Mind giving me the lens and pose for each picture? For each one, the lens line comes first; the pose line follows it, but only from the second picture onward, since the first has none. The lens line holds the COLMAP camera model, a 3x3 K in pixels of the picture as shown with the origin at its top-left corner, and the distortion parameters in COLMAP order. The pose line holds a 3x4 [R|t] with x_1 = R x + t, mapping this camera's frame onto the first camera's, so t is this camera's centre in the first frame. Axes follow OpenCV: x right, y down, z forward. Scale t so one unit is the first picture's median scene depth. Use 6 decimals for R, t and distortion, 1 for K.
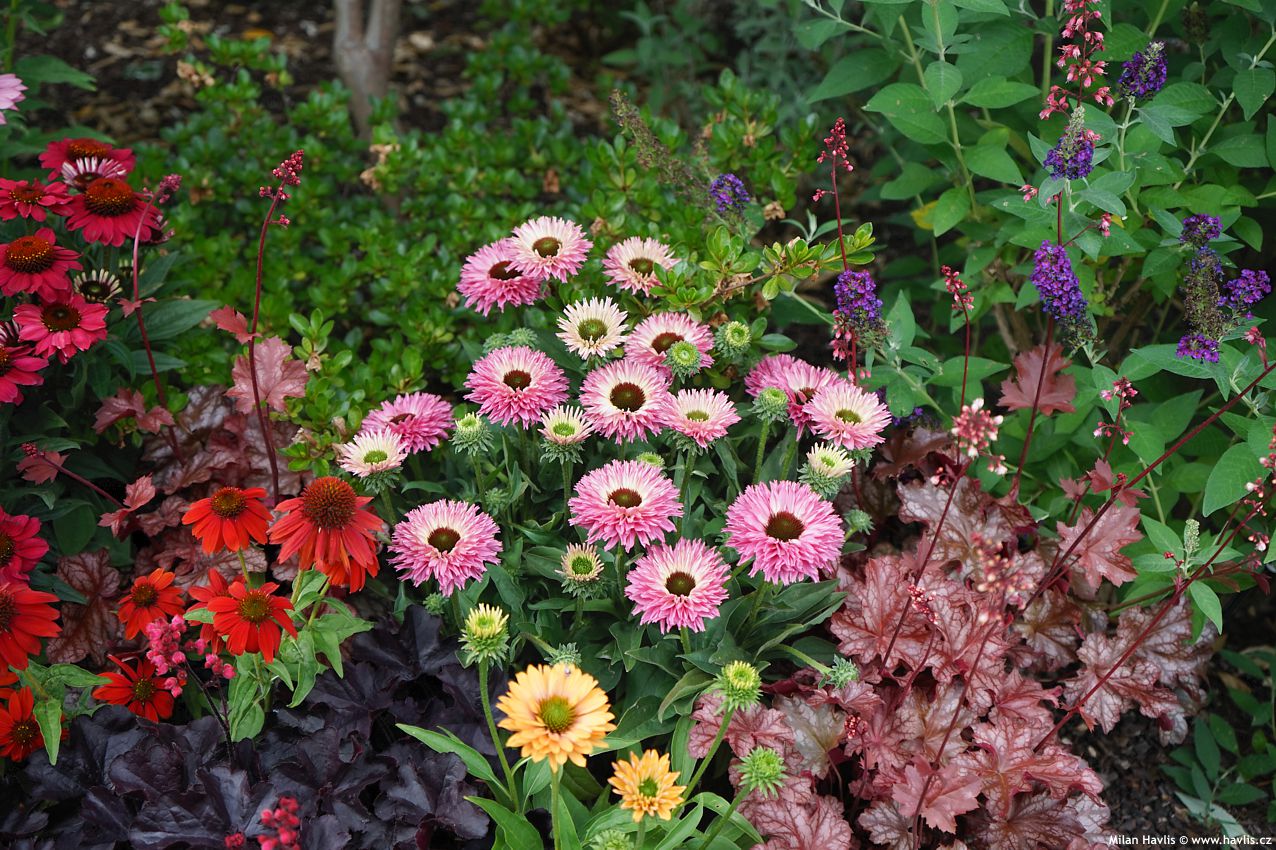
lens RADIAL K [[1359.8, 0, 643.3], [0, 1359.8, 421.3], [0, 0, 1]] dist [0.064040, 0.000000]
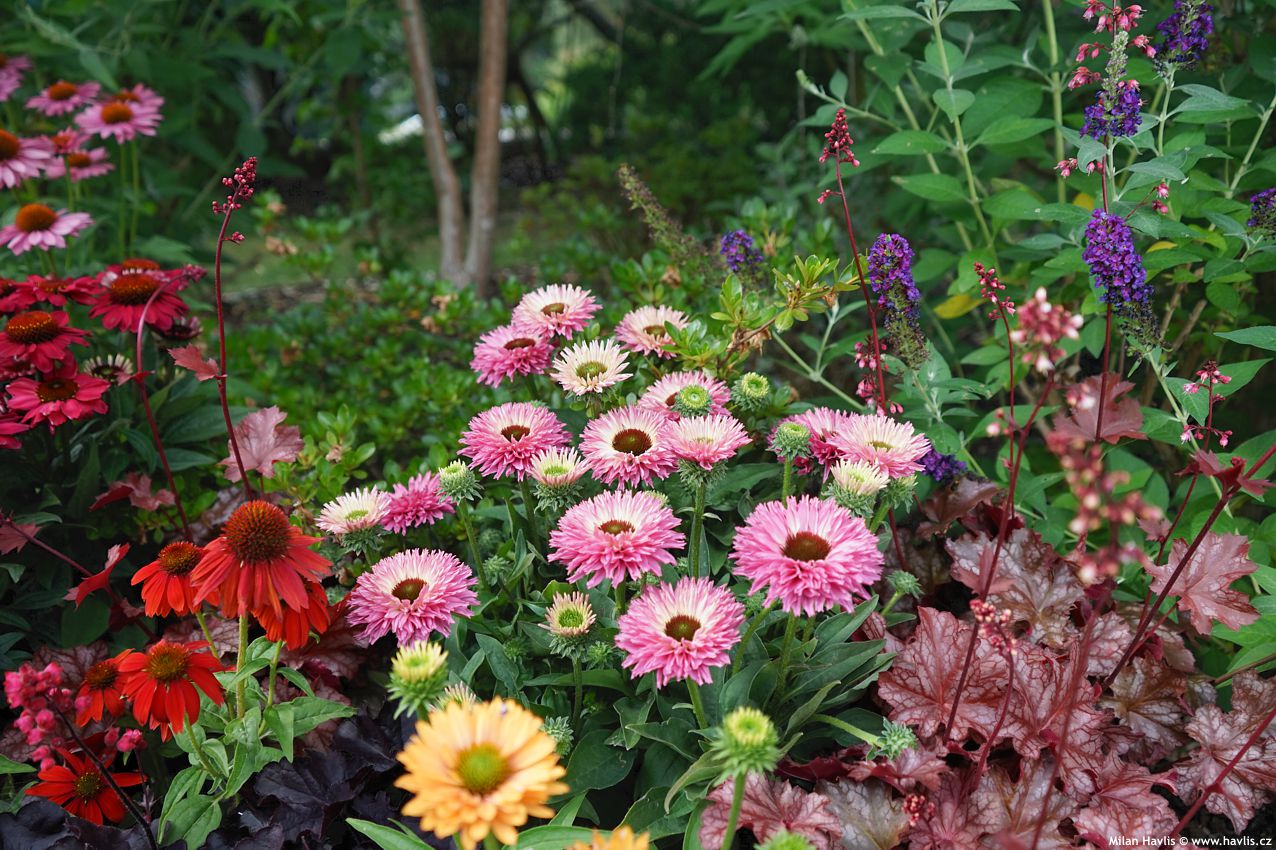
lens RADIAL K [[1003.6, 0, 640.5], [0, 1003.6, 419.0], [0, 0, 1]] dist [-0.002151, 0.018045]
pose [[0.994168, -0.050556, -0.095260, 0.058153], [0.027715, 0.973414, -0.227370, 0.118523], [0.104222, 0.223404, 0.969138, 0.347231]]
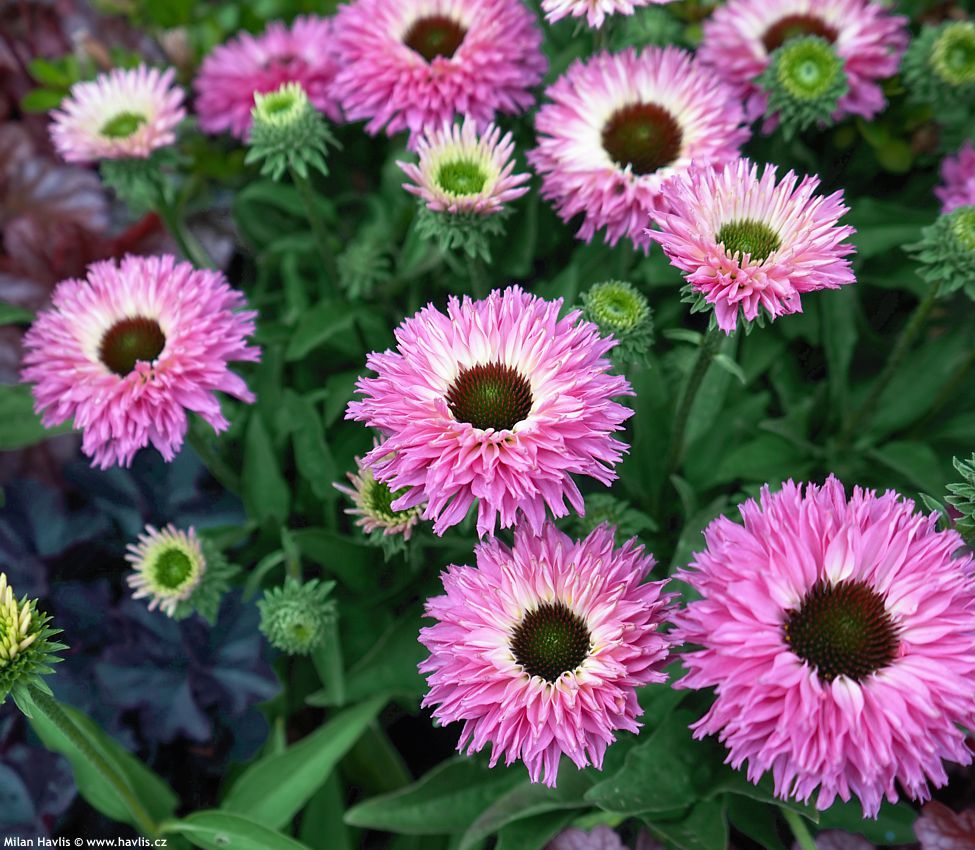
lens RADIAL K [[1222.0, 0, 488.9], [0, 1222.0, 427.3], [0, 0, 1]] dist [-0.029109, 0.000000]
pose [[0.909085, 0.321154, -0.265378, 0.076356], [-0.235021, 0.921288, 0.309828, -0.041601], [0.343992, -0.219290, 0.913007, 0.603697]]
